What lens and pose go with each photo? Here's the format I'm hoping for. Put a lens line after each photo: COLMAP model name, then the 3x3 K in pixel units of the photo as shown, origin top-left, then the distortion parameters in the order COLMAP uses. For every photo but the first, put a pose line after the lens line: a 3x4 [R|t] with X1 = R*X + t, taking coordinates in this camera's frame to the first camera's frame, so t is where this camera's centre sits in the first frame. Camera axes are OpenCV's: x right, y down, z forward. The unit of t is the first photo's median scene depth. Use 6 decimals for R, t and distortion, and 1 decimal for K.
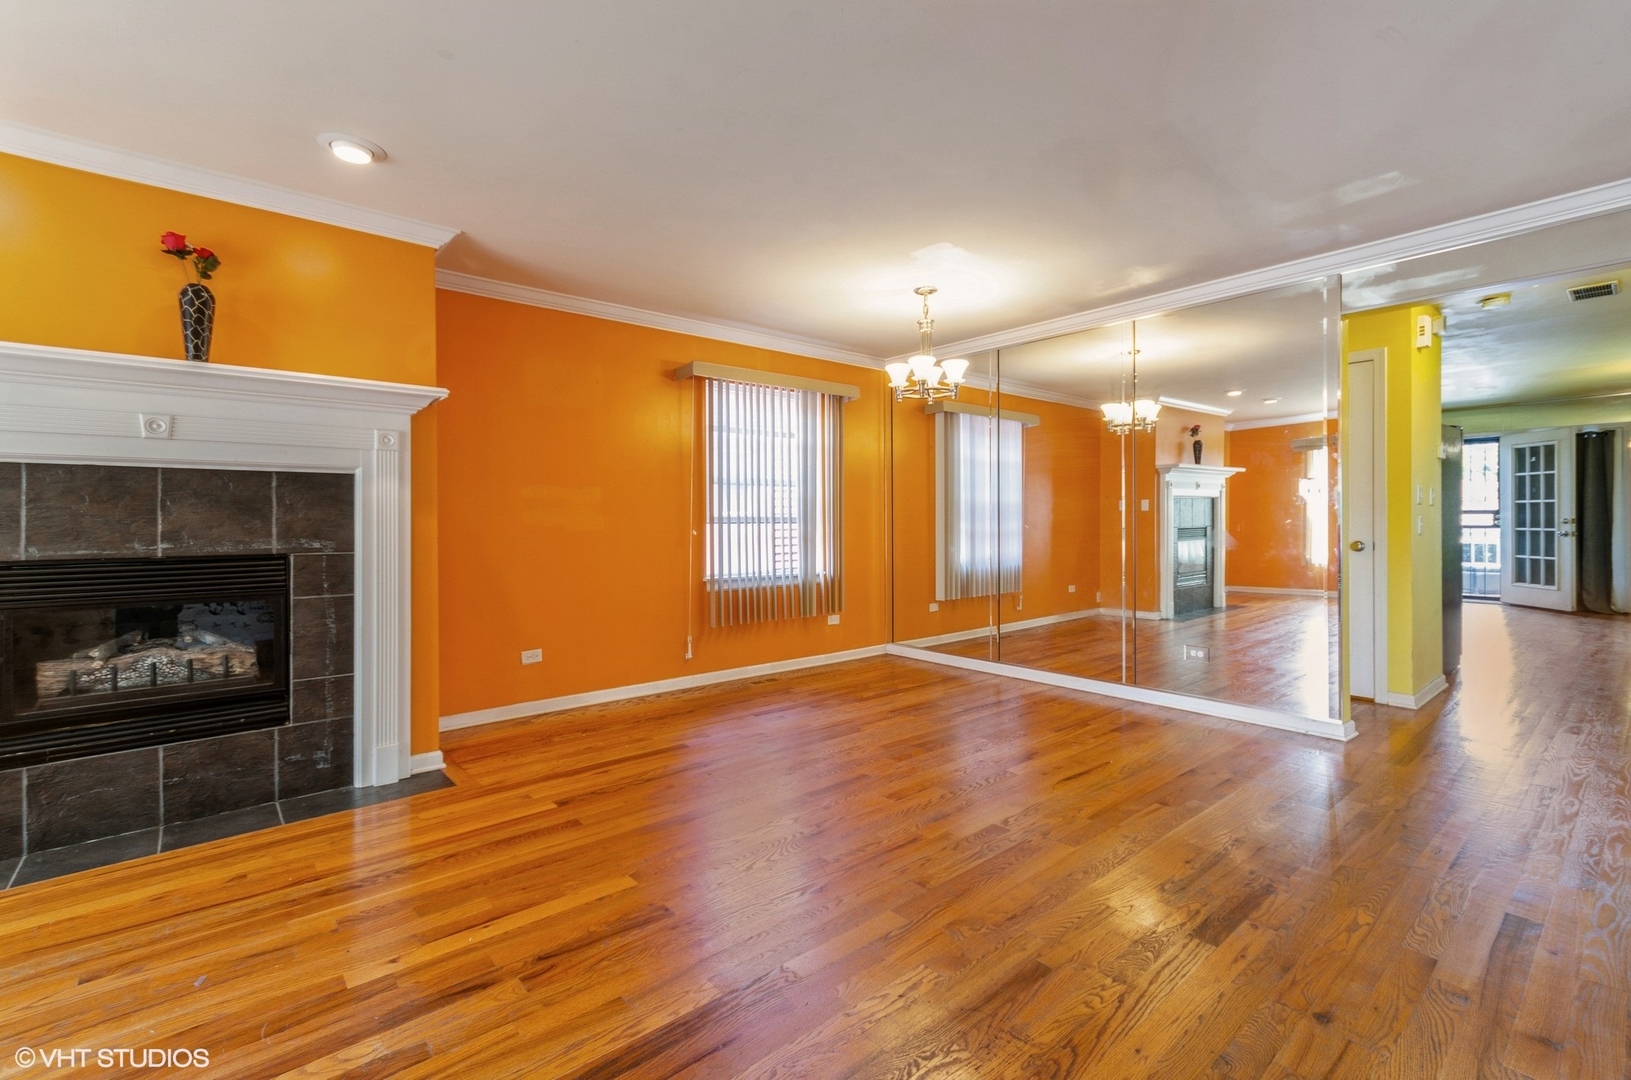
lens RADIAL K [[714.2, 0, 821.3], [0, 714.2, 528.7], [0, 0, 1]] dist [0.003914, 0.000453]
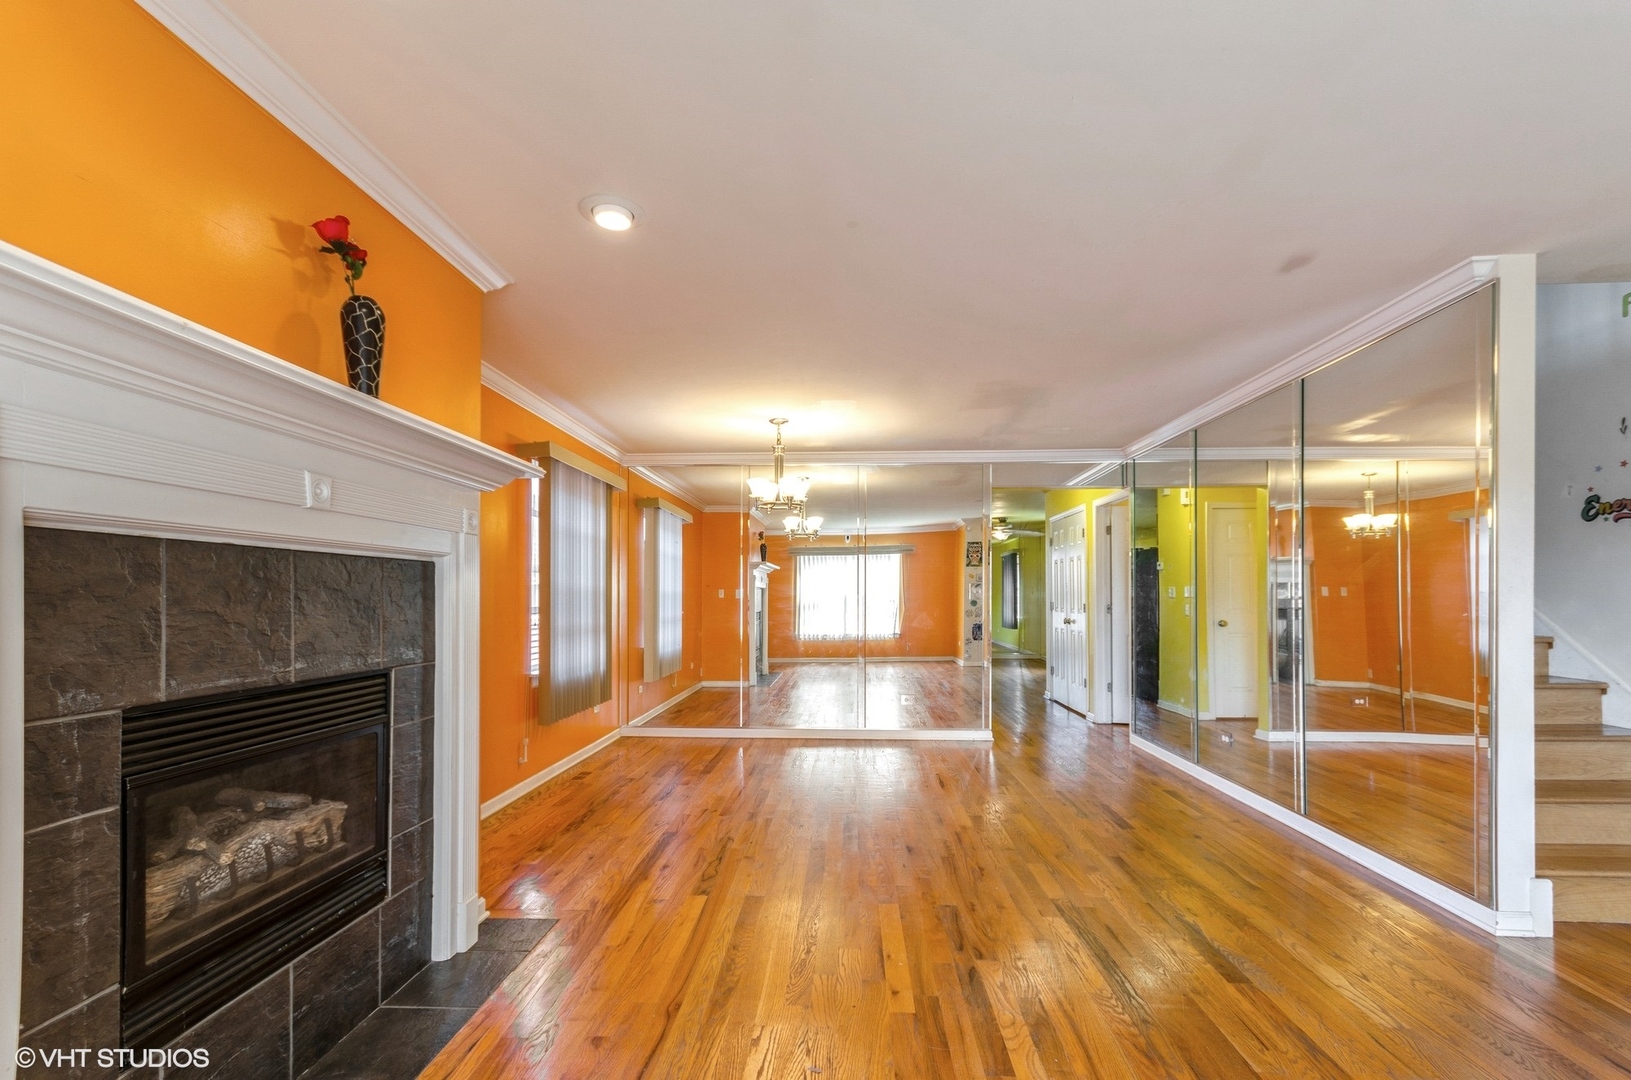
lens RADIAL K [[714.2, 0, 832.7], [0, 714.2, 600.1], [0, 0, 1]] dist [0.003914, 0.000453]
pose [[0.688698, 0.004024, 0.725037, -1.053378], [0.002238, 0.999968, -0.007676, -0.031734], [-0.725045, 0.006909, 0.688667, 0.165496]]
